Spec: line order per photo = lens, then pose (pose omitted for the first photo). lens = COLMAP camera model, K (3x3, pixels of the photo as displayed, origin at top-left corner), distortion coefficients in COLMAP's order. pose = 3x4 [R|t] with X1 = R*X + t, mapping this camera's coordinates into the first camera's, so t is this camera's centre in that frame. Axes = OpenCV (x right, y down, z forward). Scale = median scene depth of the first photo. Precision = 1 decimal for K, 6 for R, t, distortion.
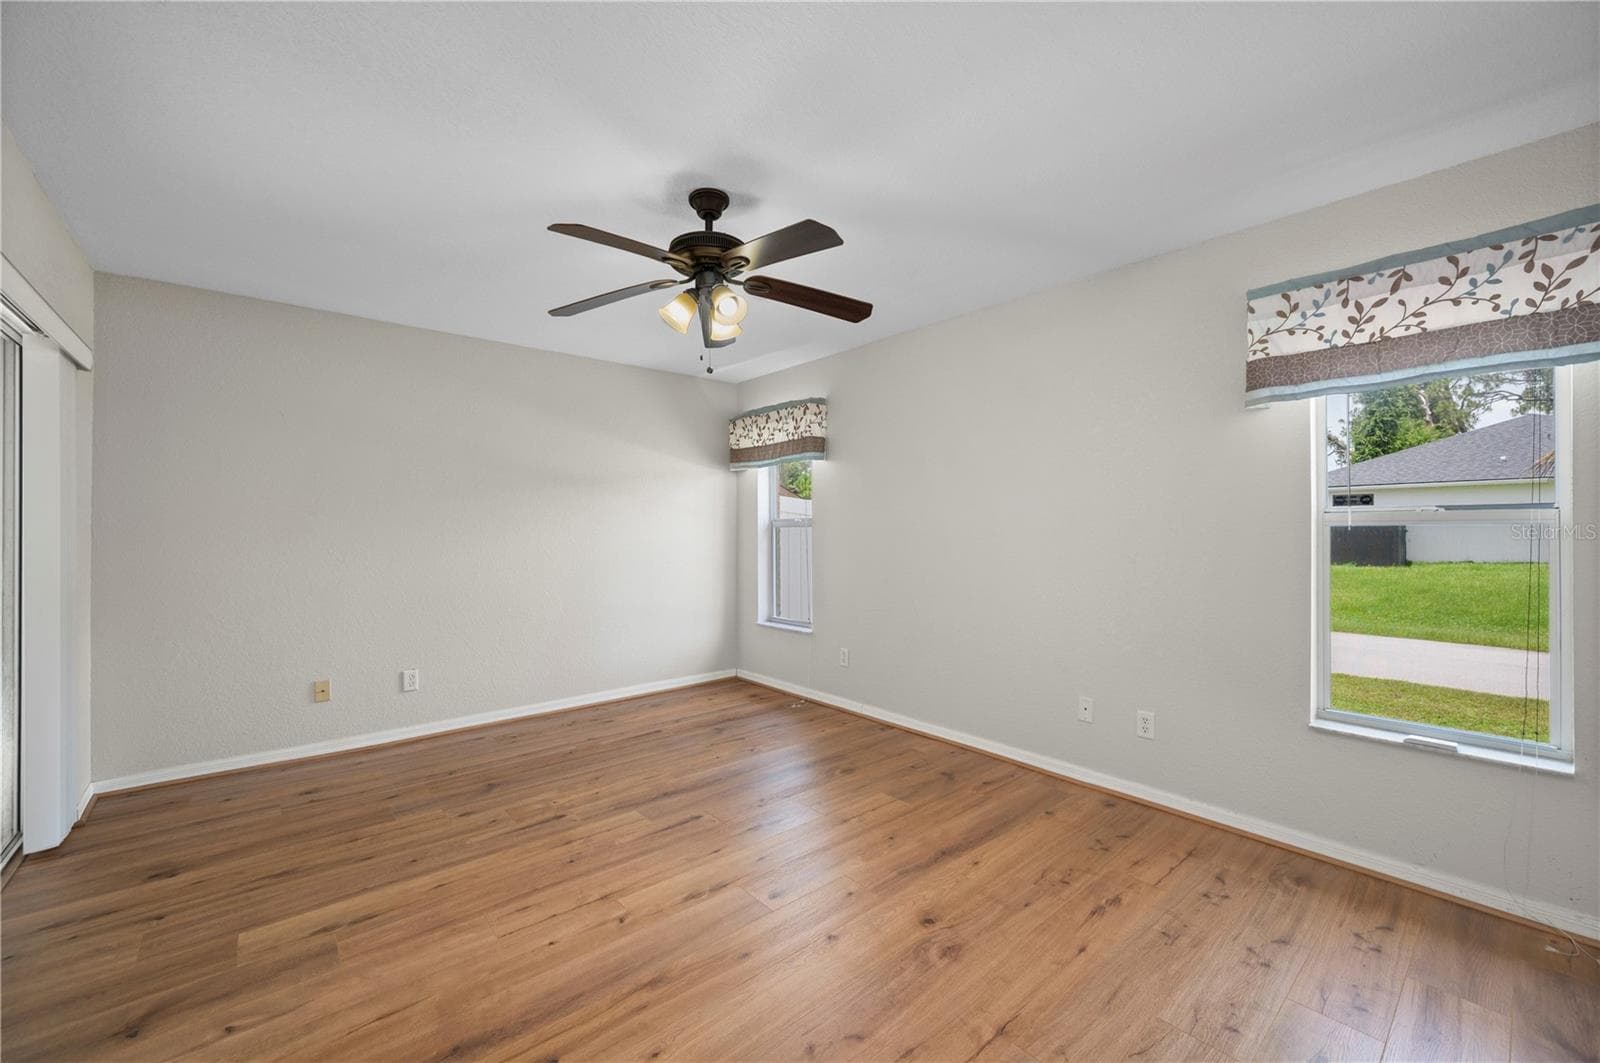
lens RADIAL K [[637.1, 0, 800.0], [0, 637.1, 531.5], [0, 0, 1]] dist [0.001503, 0.000054]
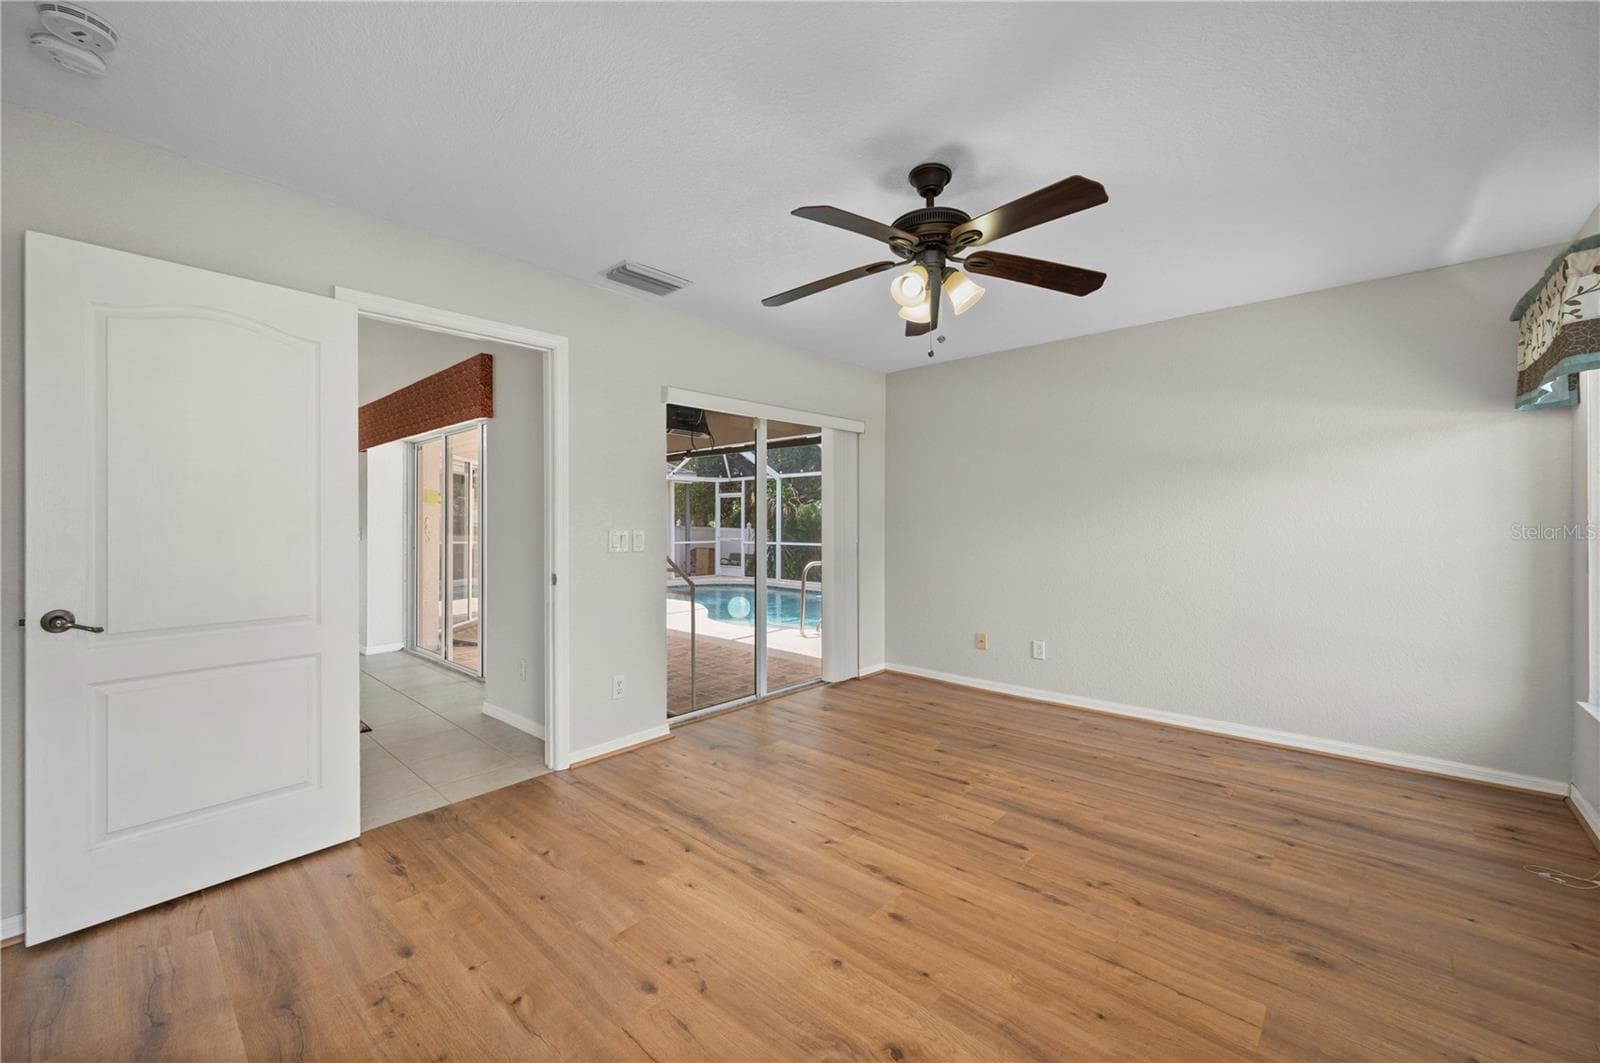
lens RADIAL K [[637.1, 0, 800.0], [0, 637.1, 531.5], [0, 0, 1]] dist [0.001503, 0.000054]
pose [[0.118746, 0.017880, -0.992764, 0.602305], [-0.001559, 0.999840, 0.017821, -0.003430], [0.992923, -0.000569, 0.118755, 0.530278]]
